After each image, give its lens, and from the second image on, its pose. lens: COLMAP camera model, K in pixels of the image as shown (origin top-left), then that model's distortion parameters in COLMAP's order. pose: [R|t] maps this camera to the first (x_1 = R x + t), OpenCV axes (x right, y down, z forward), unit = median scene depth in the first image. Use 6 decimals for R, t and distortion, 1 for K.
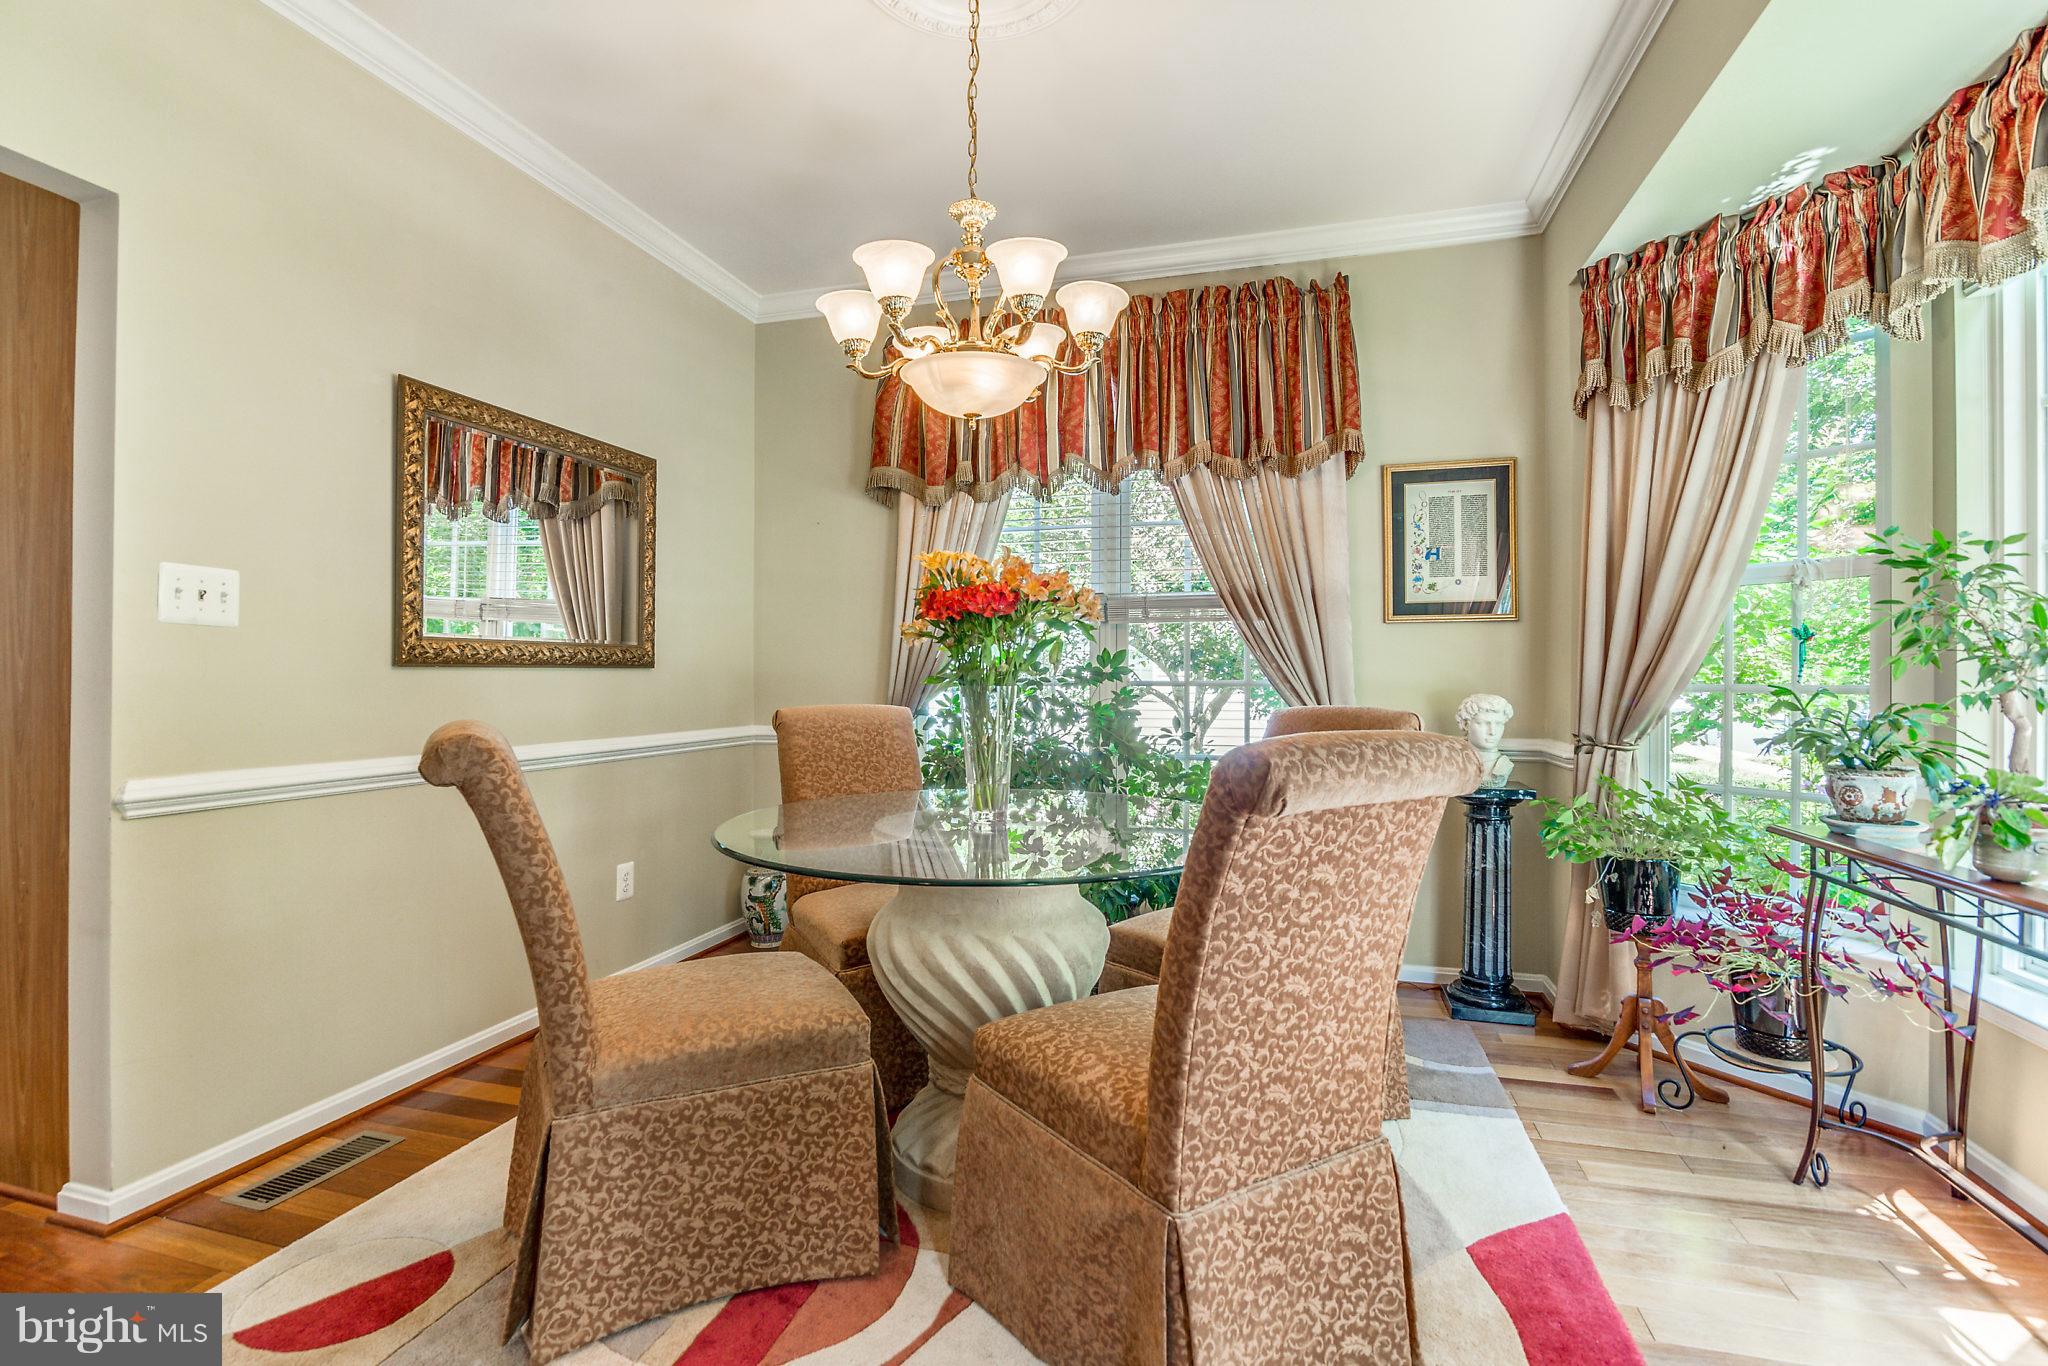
lens RADIAL K [[956.9, 0, 1023.4], [0, 956.9, 684.8], [0, 0, 1]] dist [-0.019683, 0.001364]
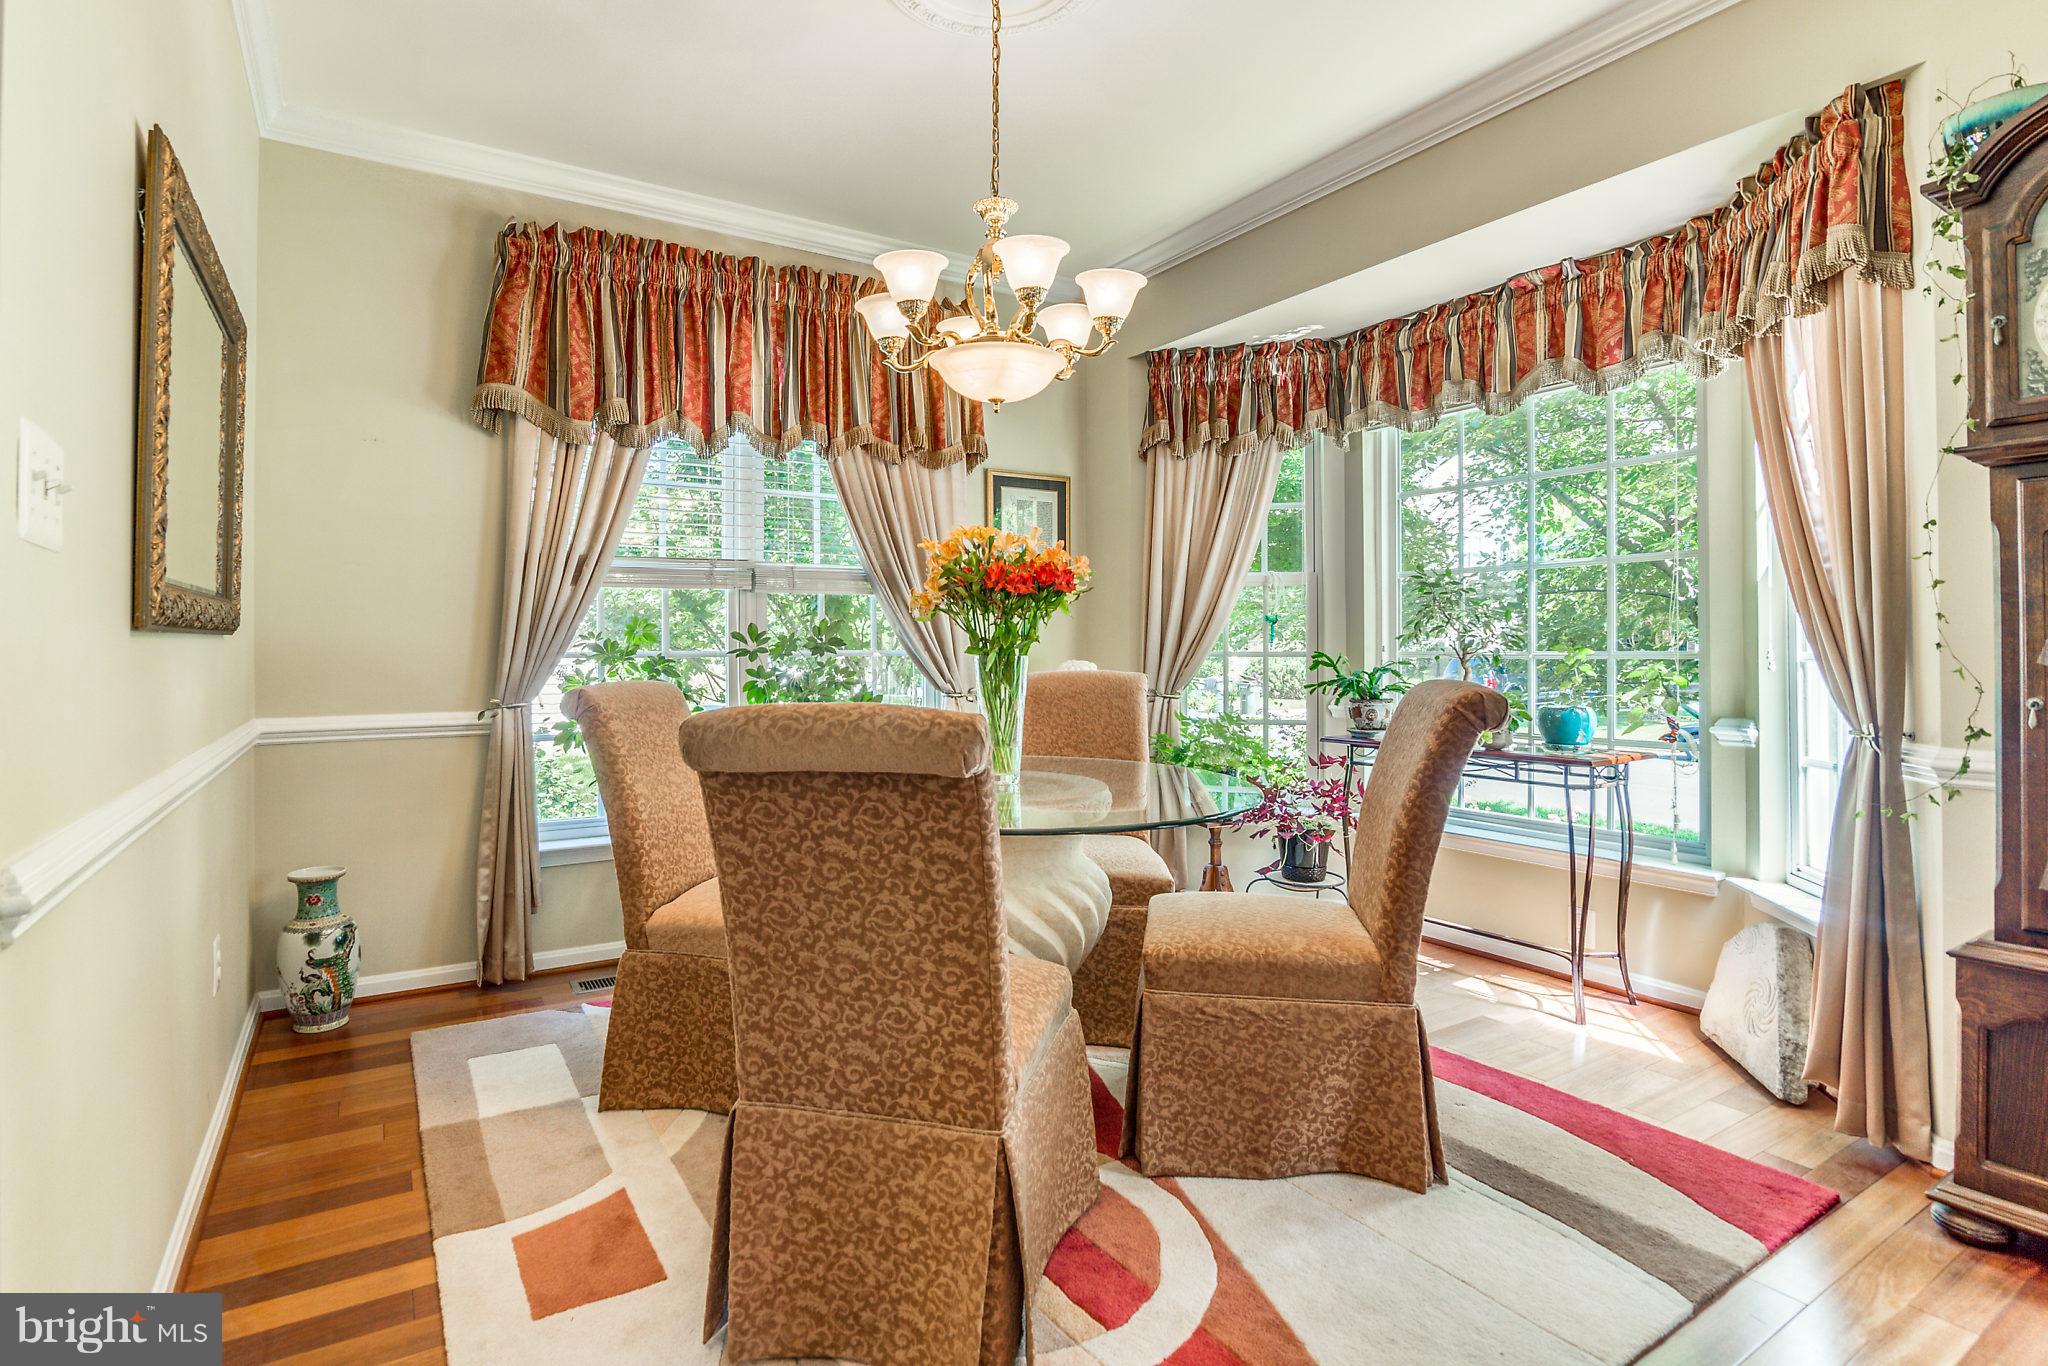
lens RADIAL K [[956.9, 0, 1028.3], [0, 956.9, 661.2], [0, 0, 1]] dist [-0.019683, 0.001364]
pose [[0.677991, -0.013782, 0.734941, -0.480695], [0.009348, 0.999905, 0.010127, -0.001243], [-0.735011, 0.000004, 0.678055, 0.155545]]
